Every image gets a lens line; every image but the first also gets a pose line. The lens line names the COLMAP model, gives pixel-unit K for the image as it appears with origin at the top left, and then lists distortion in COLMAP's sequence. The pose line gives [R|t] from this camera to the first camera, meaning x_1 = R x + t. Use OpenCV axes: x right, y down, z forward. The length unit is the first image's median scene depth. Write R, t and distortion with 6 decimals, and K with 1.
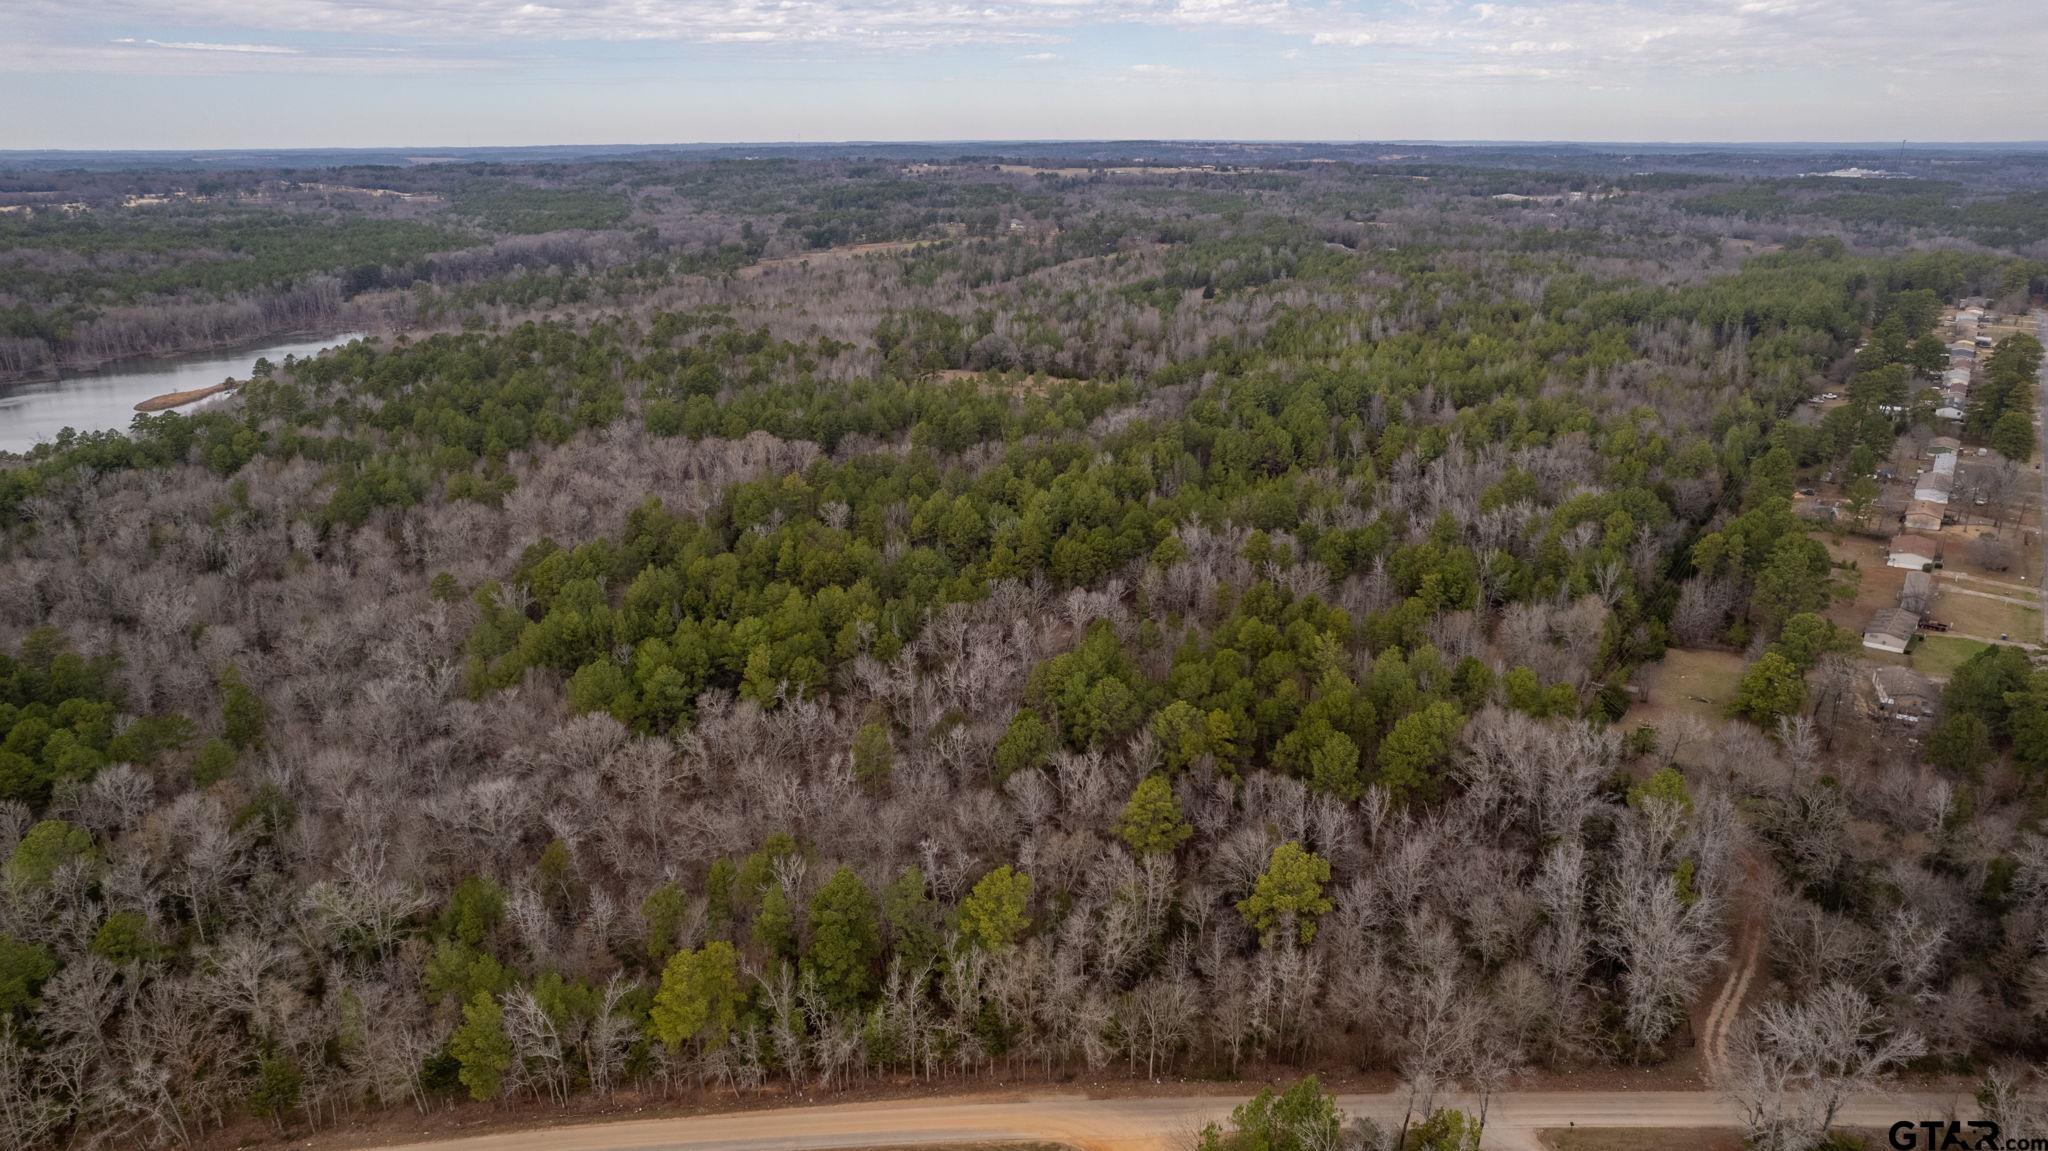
lens RADIAL K [[1300.0, 0, 1027.5], [0, 1300.0, 576.2], [0, 0, 1]] dist [-0.086812, 0.073459]
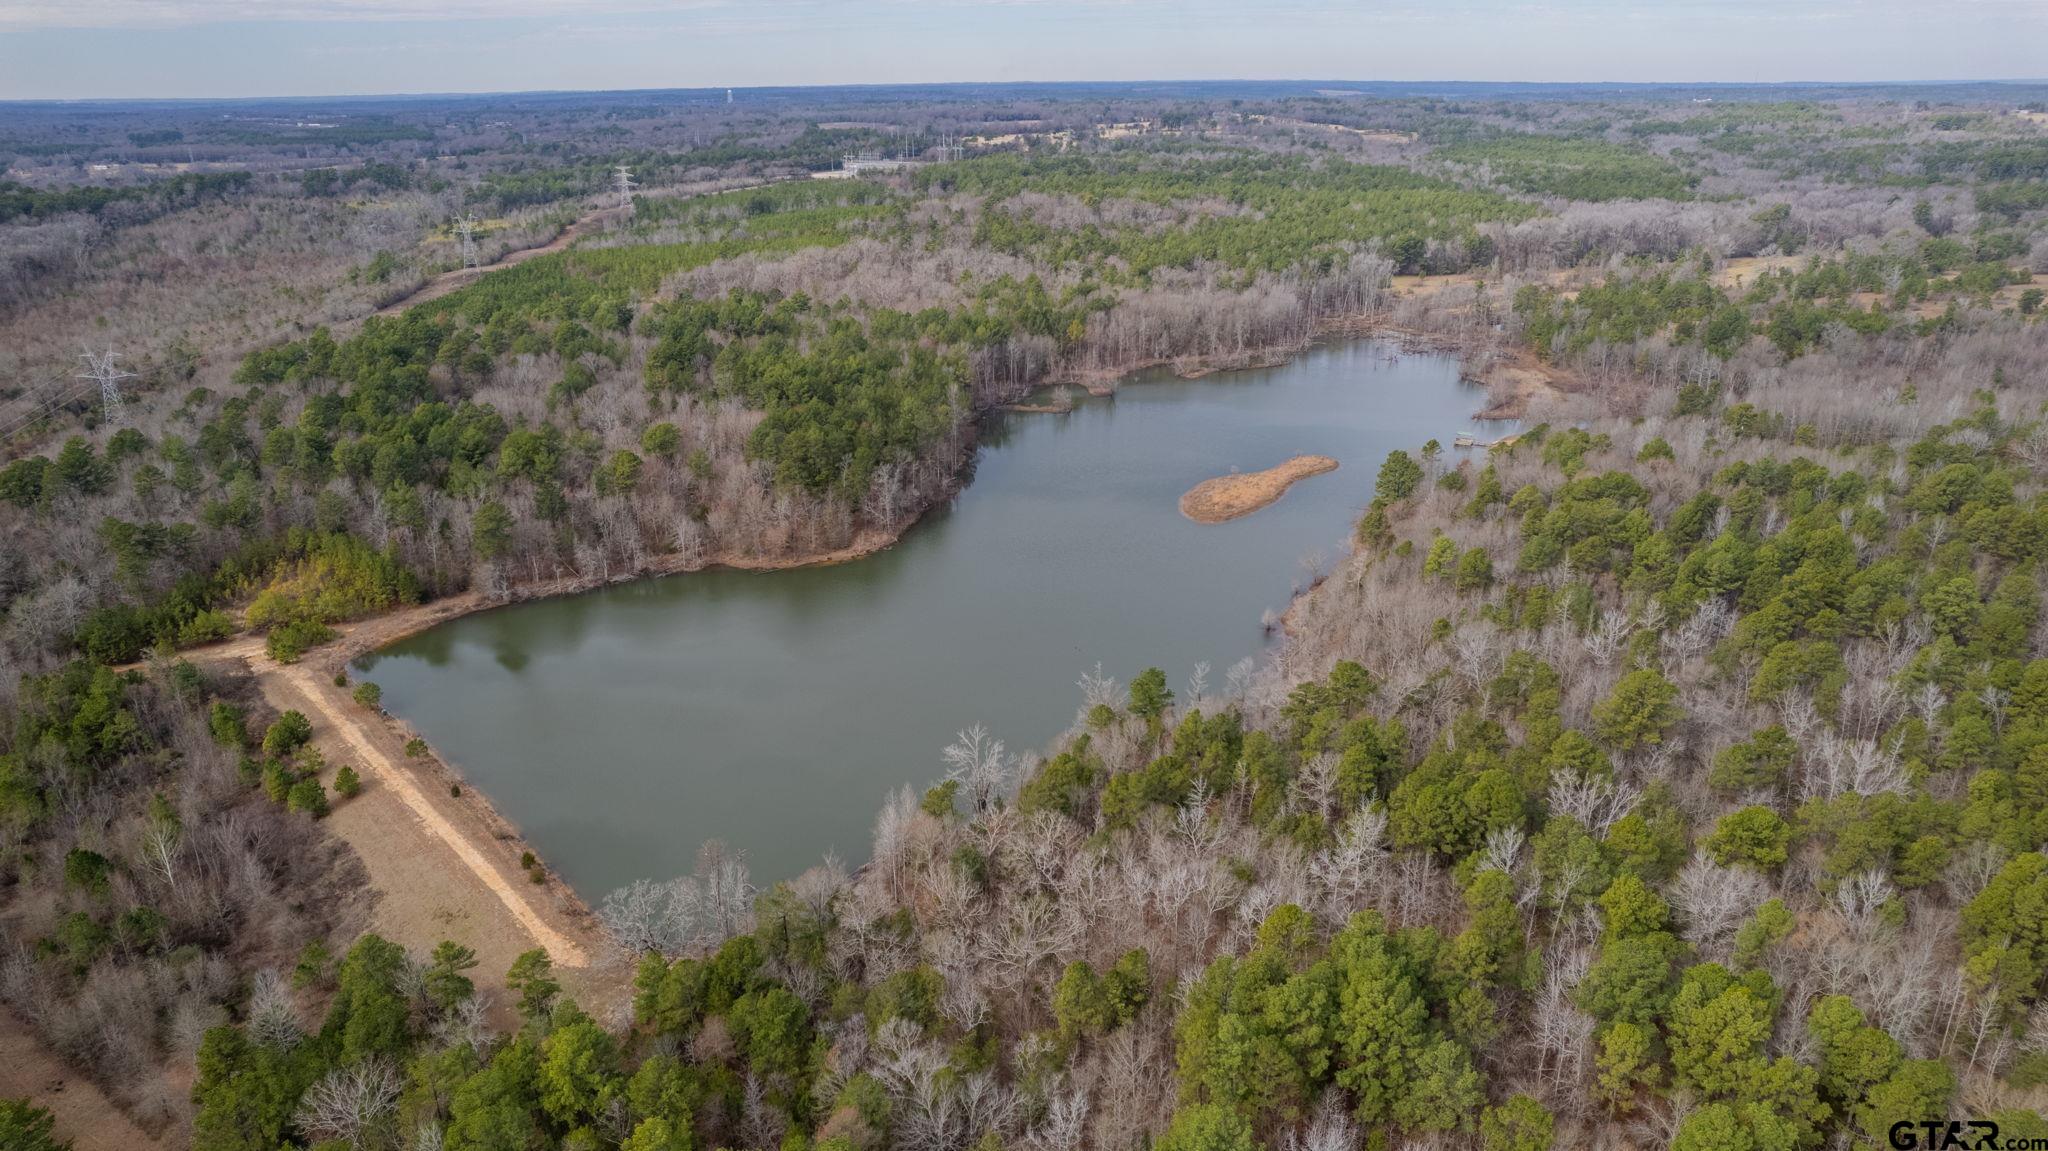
lens RADIAL K [[1300.0, 0, 1027.5], [0, 1300.0, 576.2], [0, 0, 1]] dist [-0.086812, 0.073459]
pose [[0.812670, 0.205757, -0.545189, -0.282501], [-0.181191, 0.978434, 0.099179, -0.097670], [0.553839, 0.018184, 0.832425, 0.300811]]
